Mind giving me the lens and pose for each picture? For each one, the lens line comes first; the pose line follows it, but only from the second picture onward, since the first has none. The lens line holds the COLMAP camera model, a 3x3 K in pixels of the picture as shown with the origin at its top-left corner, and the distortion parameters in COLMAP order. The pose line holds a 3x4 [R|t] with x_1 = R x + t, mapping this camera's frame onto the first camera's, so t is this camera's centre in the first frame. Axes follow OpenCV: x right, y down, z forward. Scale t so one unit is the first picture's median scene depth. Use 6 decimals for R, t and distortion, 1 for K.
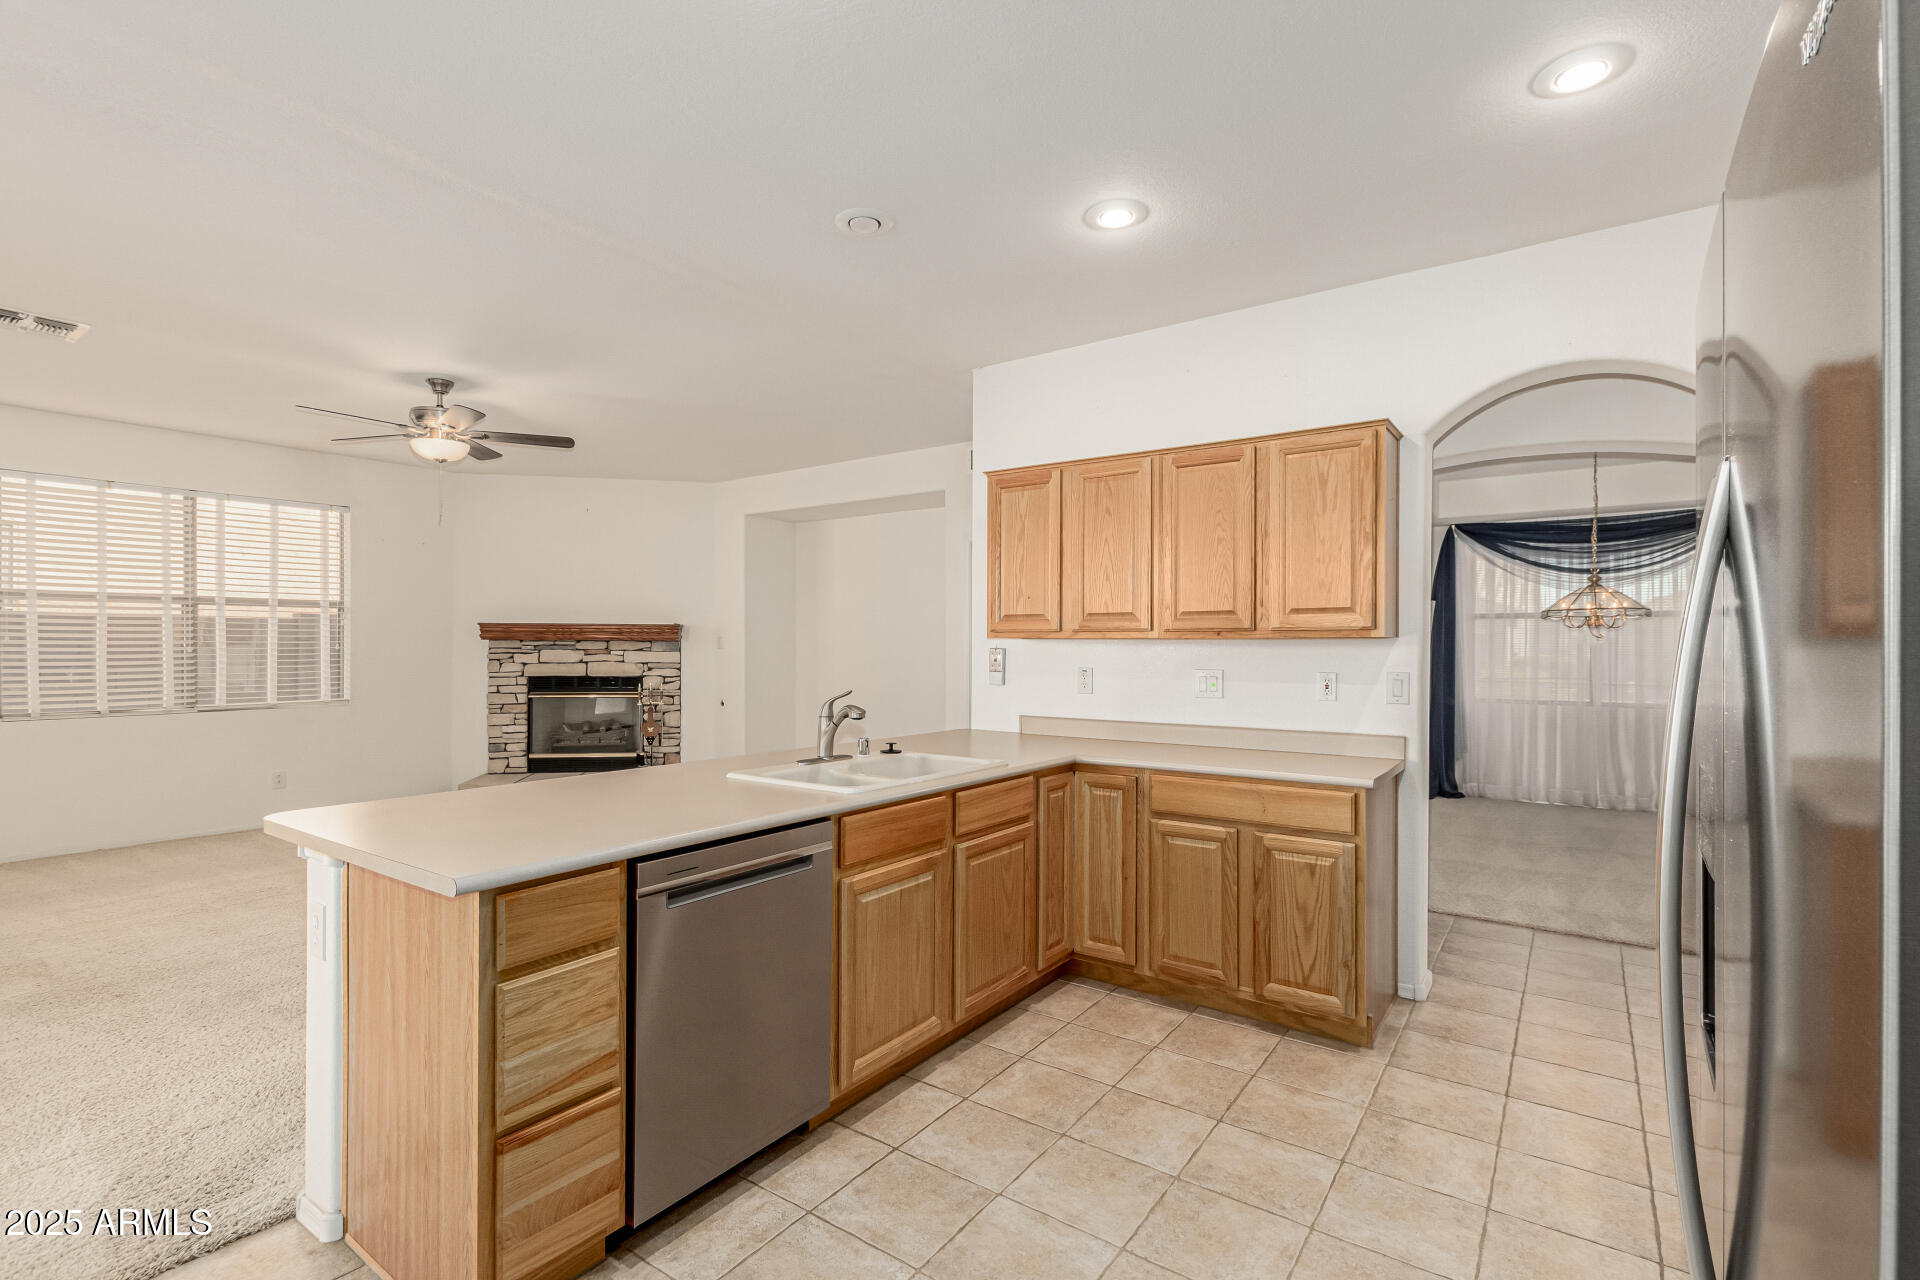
lens RADIAL K [[885.6, 0, 957.2], [0, 885.6, 641.6], [0, 0, 1]] dist [-0.000961, -0.000168]
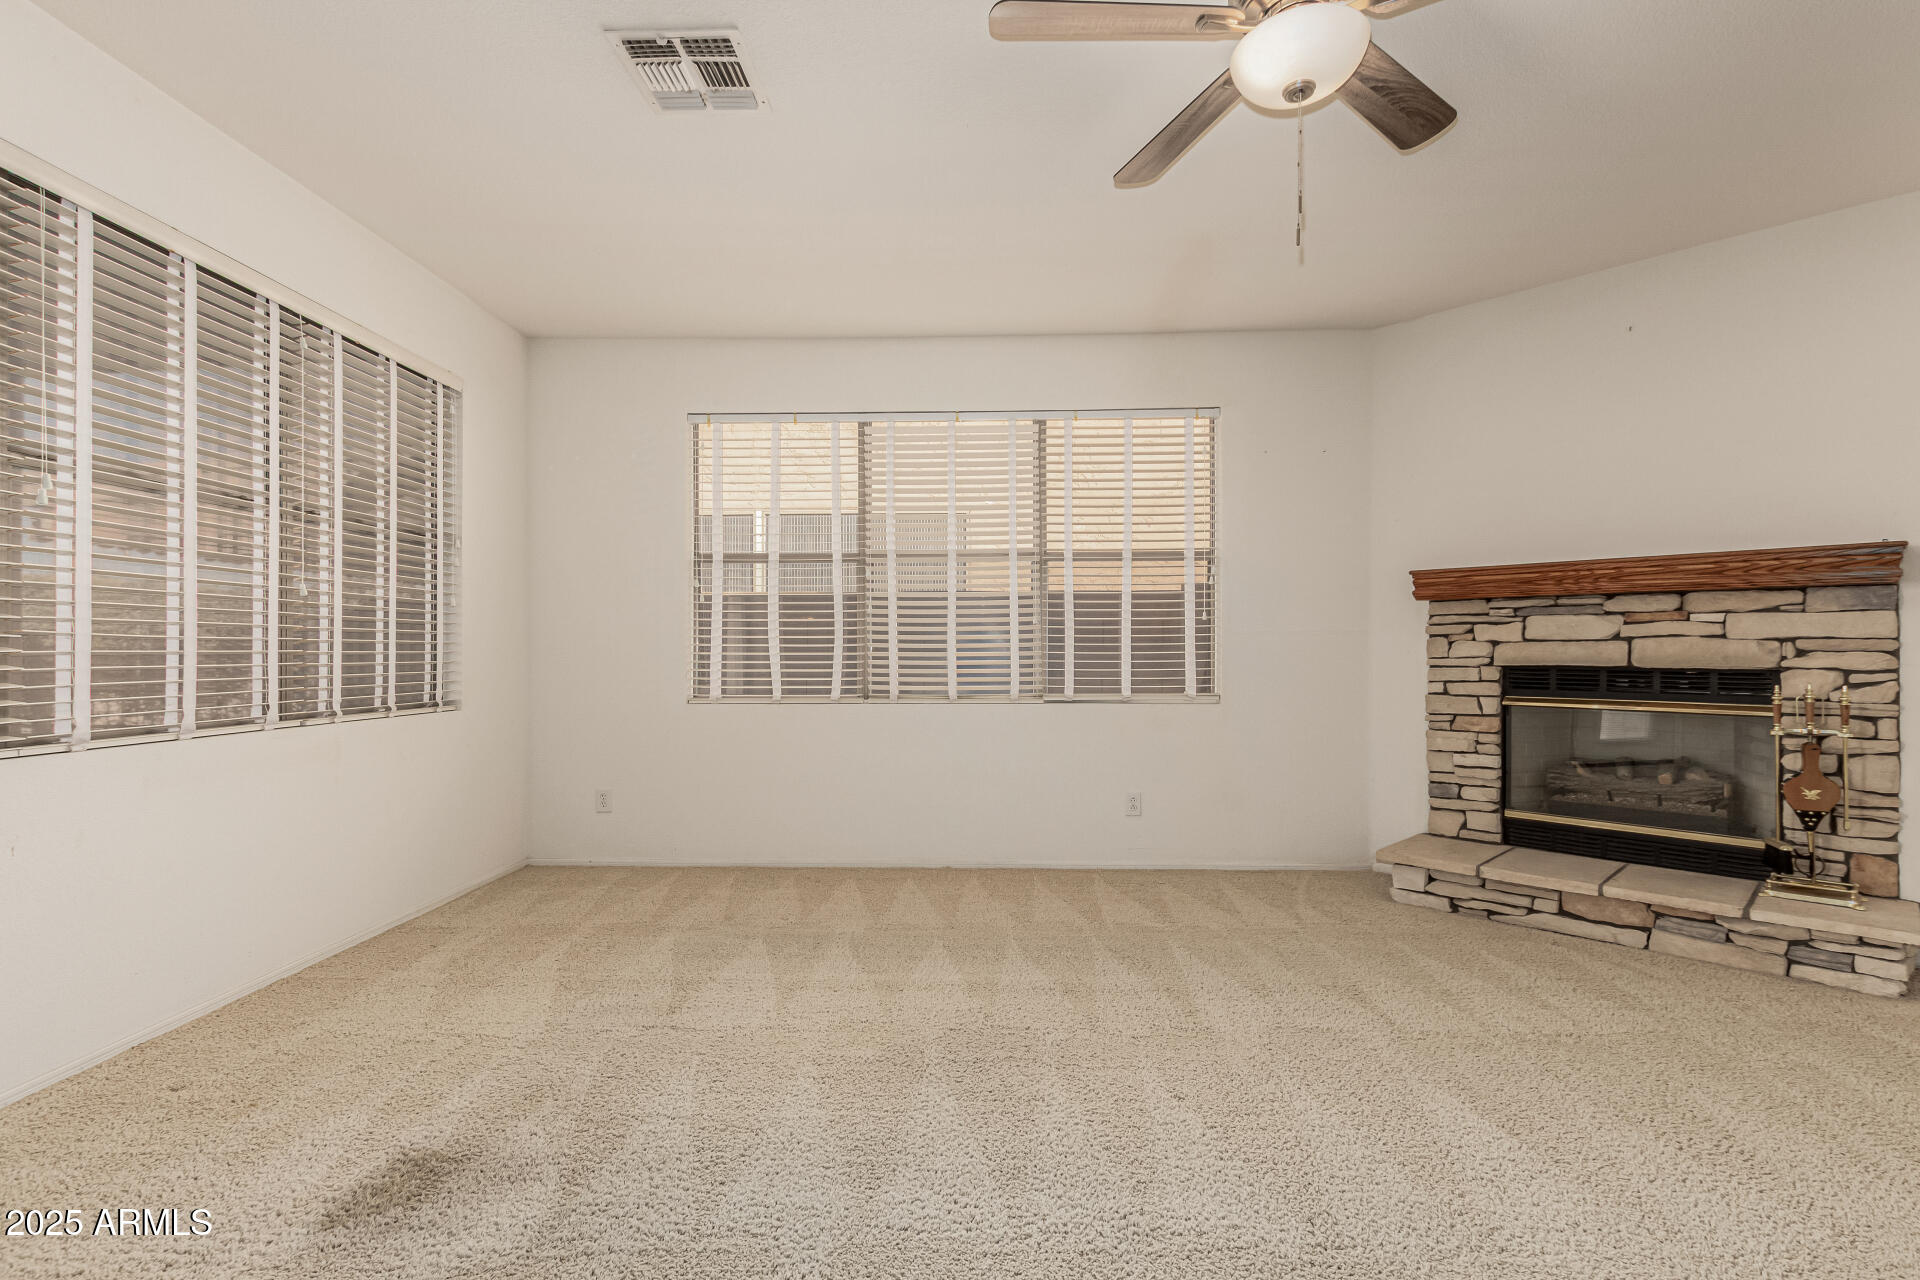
lens RADIAL K [[885.6, 0, 967.8], [0, 885.6, 645.4], [0, 0, 1]] dist [-0.000961, -0.000168]
pose [[0.580894, -0.006347, -0.813955, -0.233433], [0.003963, 0.999980, -0.004970, 0.028029], [0.813970, -0.000338, 0.580907, 0.419289]]
